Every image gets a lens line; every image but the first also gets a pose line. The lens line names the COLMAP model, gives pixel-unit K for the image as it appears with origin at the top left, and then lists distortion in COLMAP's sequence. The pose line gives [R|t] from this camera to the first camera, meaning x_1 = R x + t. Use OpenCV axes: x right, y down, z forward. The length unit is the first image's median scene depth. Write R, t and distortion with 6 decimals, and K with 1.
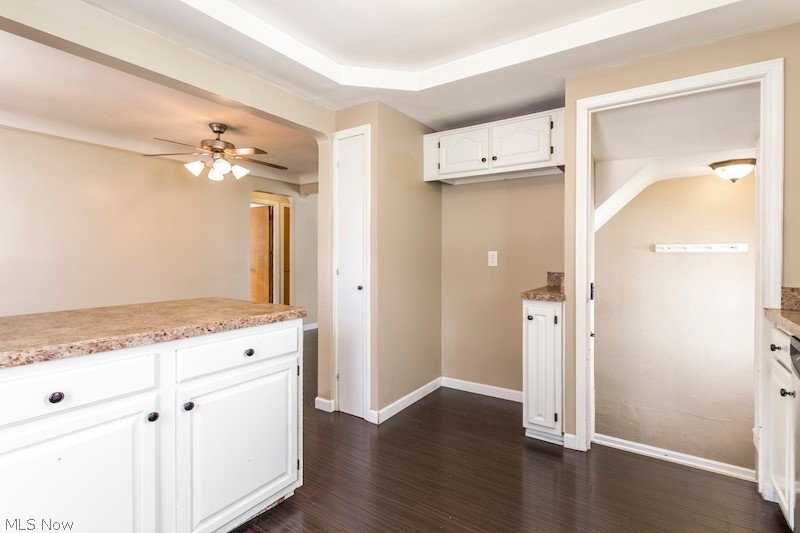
lens RADIAL K [[386.1, 0, 406.7], [0, 386.1, 258.4], [0, 0, 1]] dist [0.002737, -0.001005]
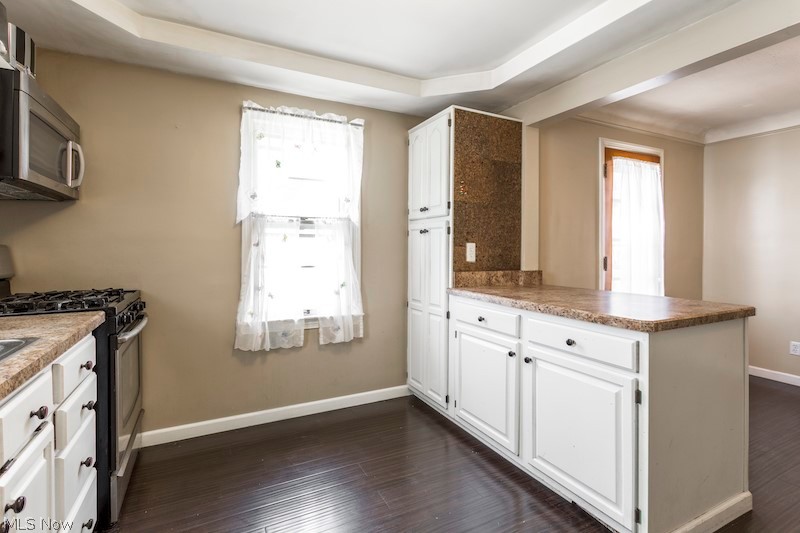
lens RADIAL K [[386.1, 0, 409.2], [0, 386.1, 247.7], [0, 0, 1]] dist [0.002737, -0.001005]
pose [[-0.488203, -0.007853, -0.872695, 0.735697], [-0.011057, 0.999935, -0.002812, -0.009457], [0.872660, 0.008277, -0.488258, 1.120809]]
